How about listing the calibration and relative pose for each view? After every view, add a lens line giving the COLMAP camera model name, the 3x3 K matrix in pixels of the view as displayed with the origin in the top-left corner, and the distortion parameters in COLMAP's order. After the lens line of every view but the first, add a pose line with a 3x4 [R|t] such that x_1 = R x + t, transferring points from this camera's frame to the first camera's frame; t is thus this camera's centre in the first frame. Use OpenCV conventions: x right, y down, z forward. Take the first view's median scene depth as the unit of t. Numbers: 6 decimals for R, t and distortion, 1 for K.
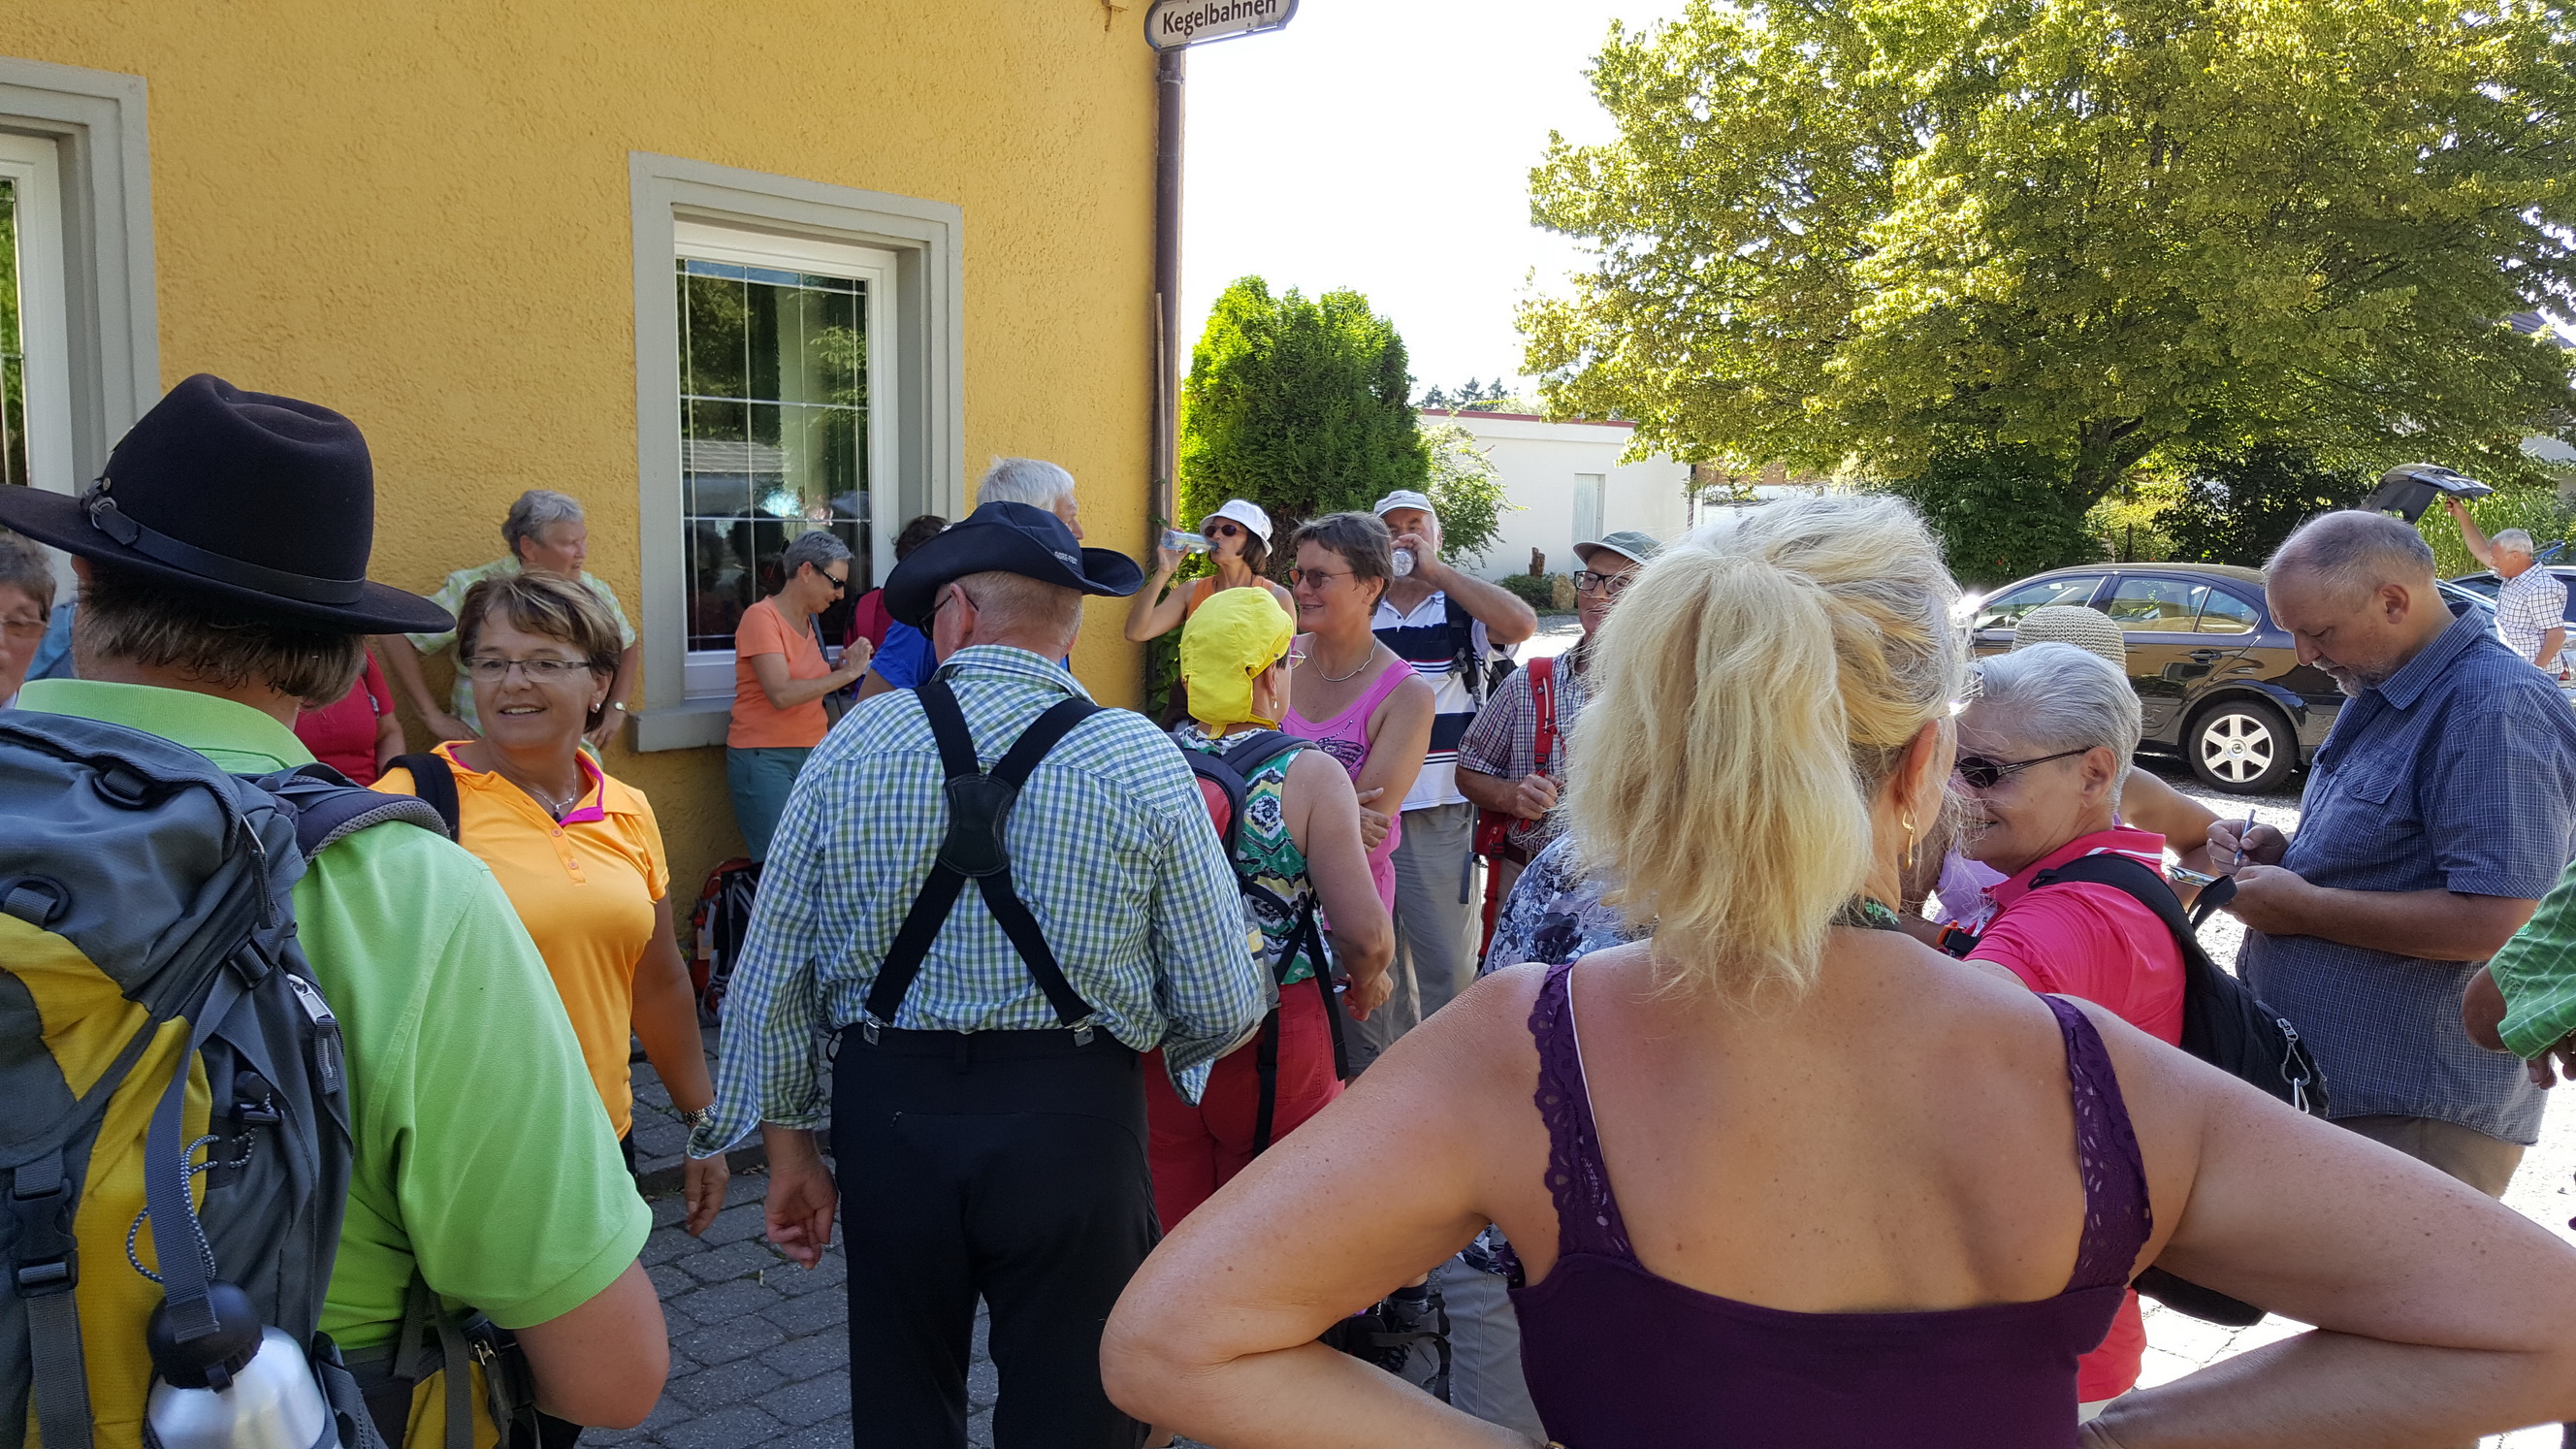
lens RADIAL K [[1883.7, 0, 1292.6], [0, 1883.7, 733.9], [0, 0, 1]] dist [0.063632, -0.095188]
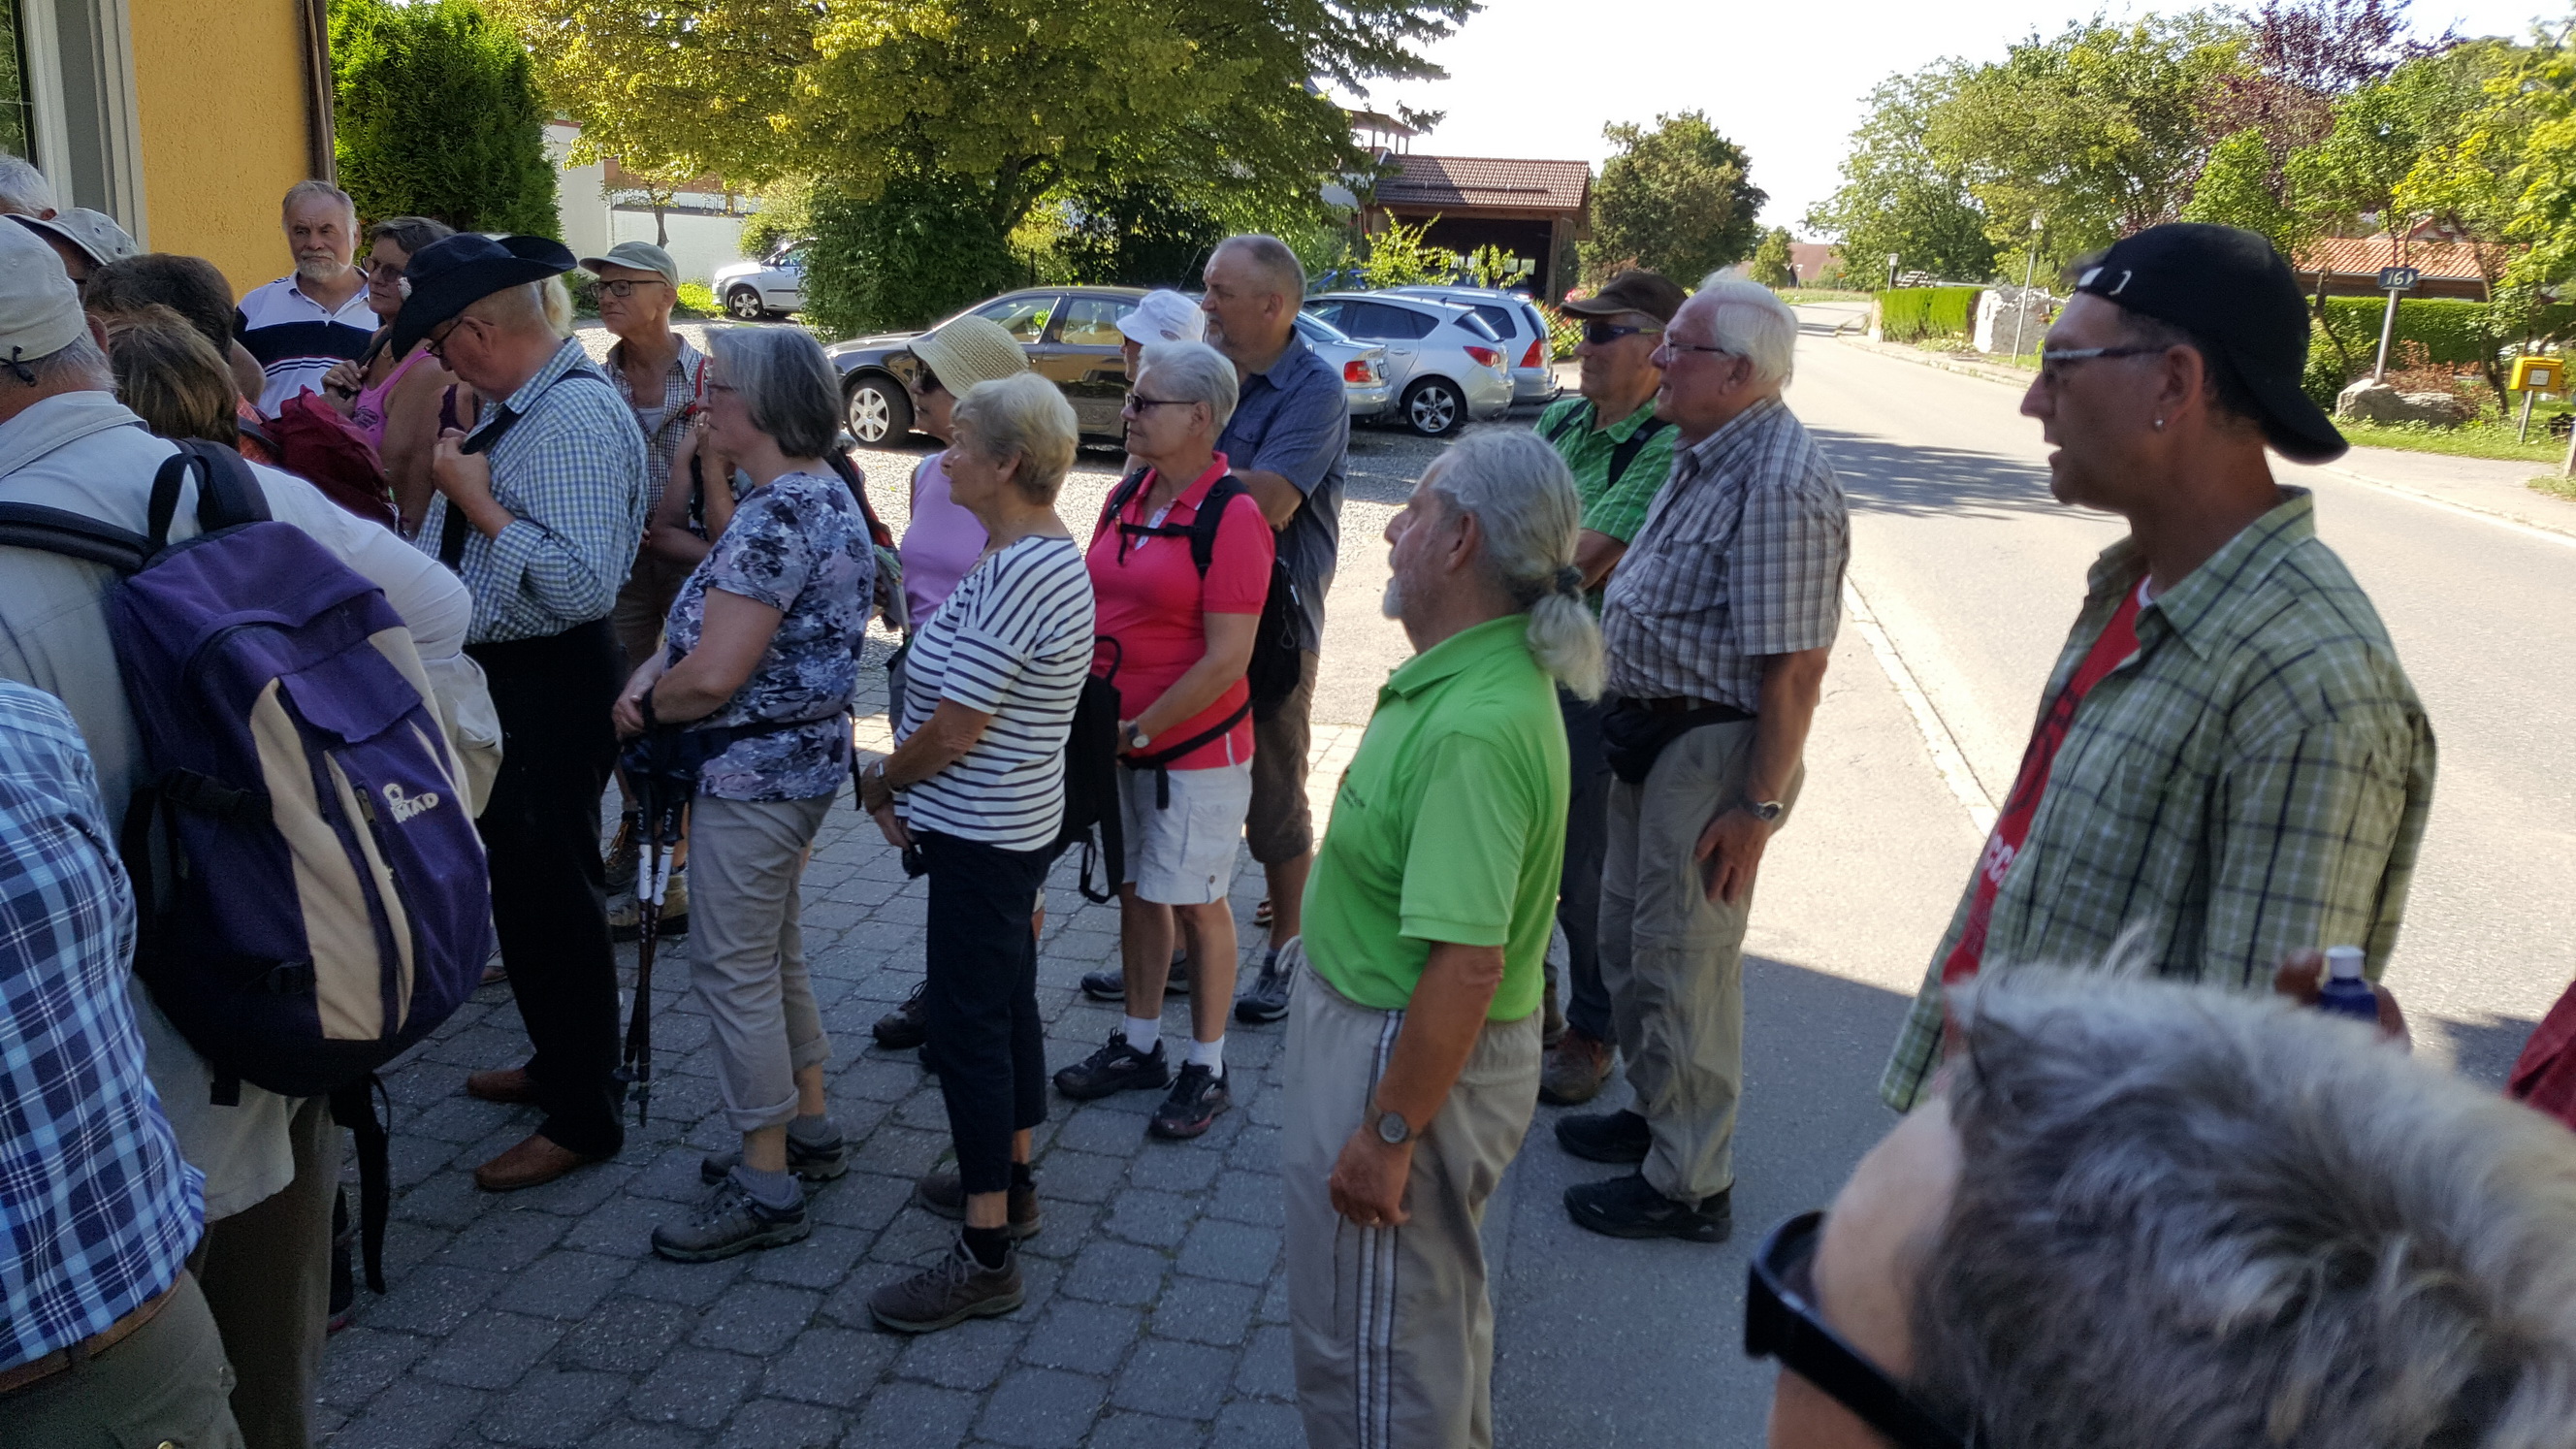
lens RADIAL K [[1883.7, 0, 1256.2], [0, 1883.7, 797.7], [0, 0, 1]] dist [0.063632, -0.095188]
pose [[0.844930, -0.126942, 0.519595, -0.099277], [0.032938, 0.981934, 0.186334, 0.008364], [-0.533861, -0.140325, 0.833847, -0.089057]]
